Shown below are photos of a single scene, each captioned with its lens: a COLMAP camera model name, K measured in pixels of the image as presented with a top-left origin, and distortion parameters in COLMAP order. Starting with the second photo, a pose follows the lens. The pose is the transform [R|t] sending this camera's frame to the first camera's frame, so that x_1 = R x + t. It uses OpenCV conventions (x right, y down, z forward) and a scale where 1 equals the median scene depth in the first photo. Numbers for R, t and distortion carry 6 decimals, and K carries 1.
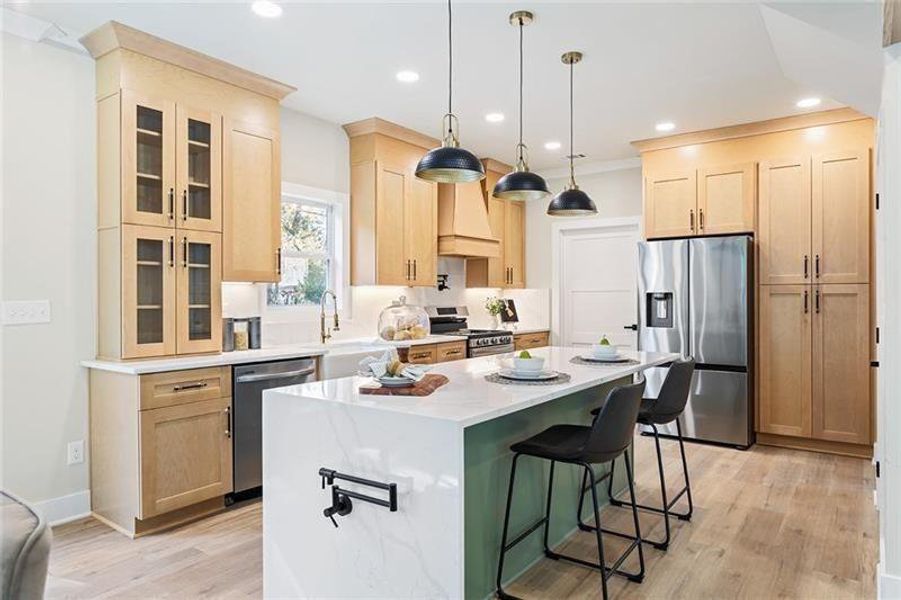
lens RADIAL K [[574.2, 0, 446.2], [0, 574.2, 302.1], [0, 0, 1]] dist [0.004103, 0.002857]
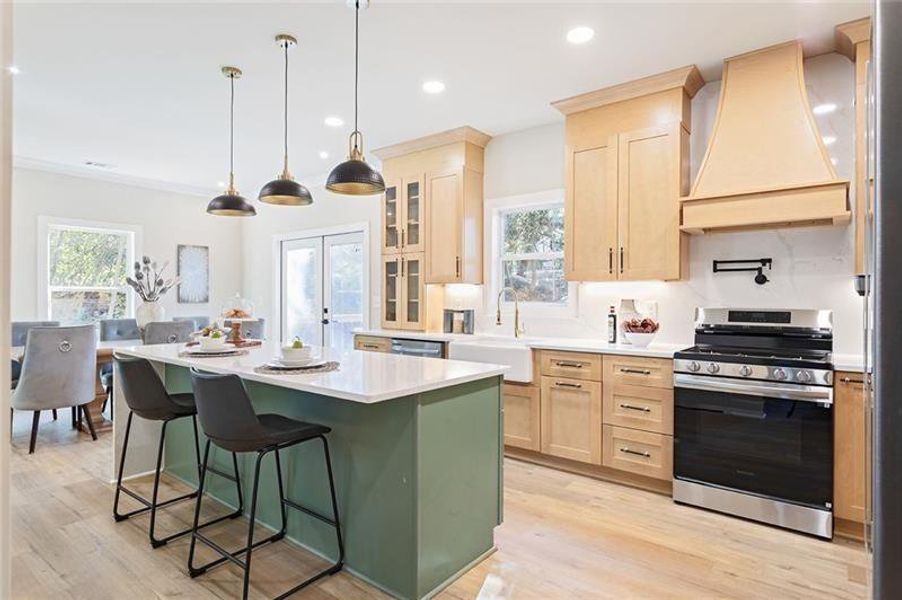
lens RADIAL K [[485.9, 0, 449.5], [0, 485.9, 296.0], [0, 0, 1]] dist [-0.019922, 0.000482]
pose [[-0.033417, -0.000131, -0.999441, 0.730651], [-0.010334, 0.999947, 0.000215, -0.004980], [0.999388, 0.010335, -0.033416, 0.933483]]
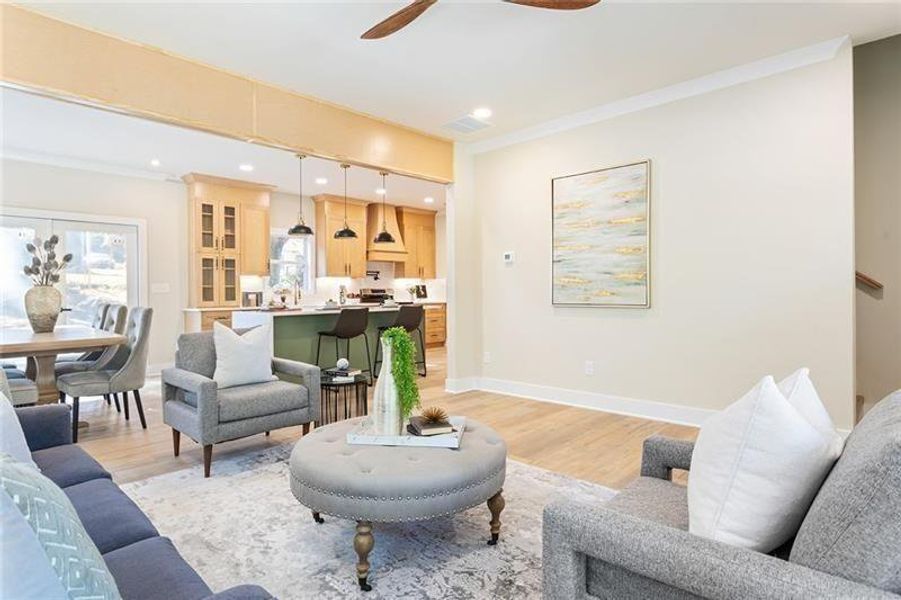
lens RADIAL K [[485.3, 0, 454.0], [0, 485.3, 294.6], [0, 0, 1]] dist [-0.019922, 0.000482]
pose [[0.994007, -0.005371, -0.109183, 0.557260], [0.005476, 0.999985, 0.000656, 0.036504], [0.109178, -0.001250, 0.994021, -0.685841]]
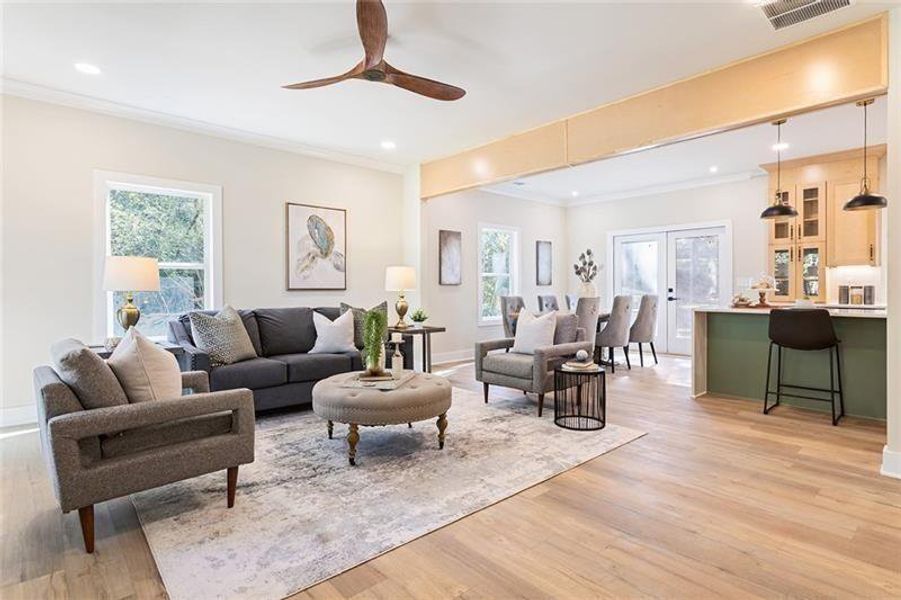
lens RADIAL K [[456.1, 0, 448.3], [0, 456.1, 290.9], [0, 0, 1]] dist [-0.005018, -0.000476]
pose [[-0.194920, 0.008757, -0.980780, 1.143425], [-0.003249, 0.999949, 0.009574, 0.030421], [0.980814, 0.005052, -0.194882, 0.045148]]
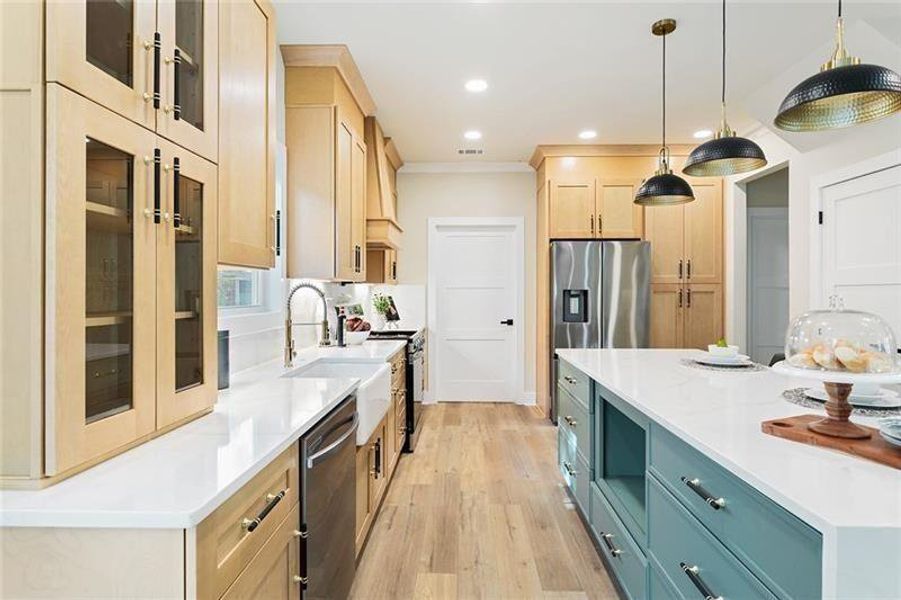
lens RADIAL K [[485.3, 0, 450.4], [0, 485.3, 297.7], [0, 0, 1]] dist [-0.019922, 0.000482]
pose [[0.822346, -0.004250, 0.568972, -0.388793], [0.003550, 0.999991, 0.002338, -0.005658], [-0.568977, 0.000097, 0.822354, 0.462030]]
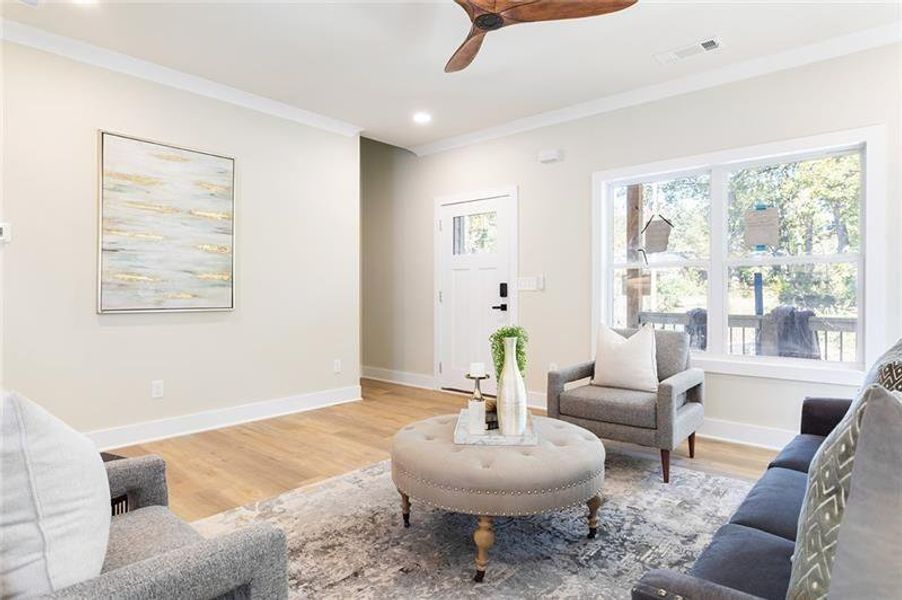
lens RADIAL K [[502.1, 0, 450.2], [0, 502.1, 296.7], [0, 0, 1]] dist [-0.002656, -0.000413]
pose [[0.070461, -0.005147, 0.997501, -0.080828], [0.001062, 0.999987, 0.005084, 0.034640], [-0.997514, 0.000701, 0.070466, -0.186717]]
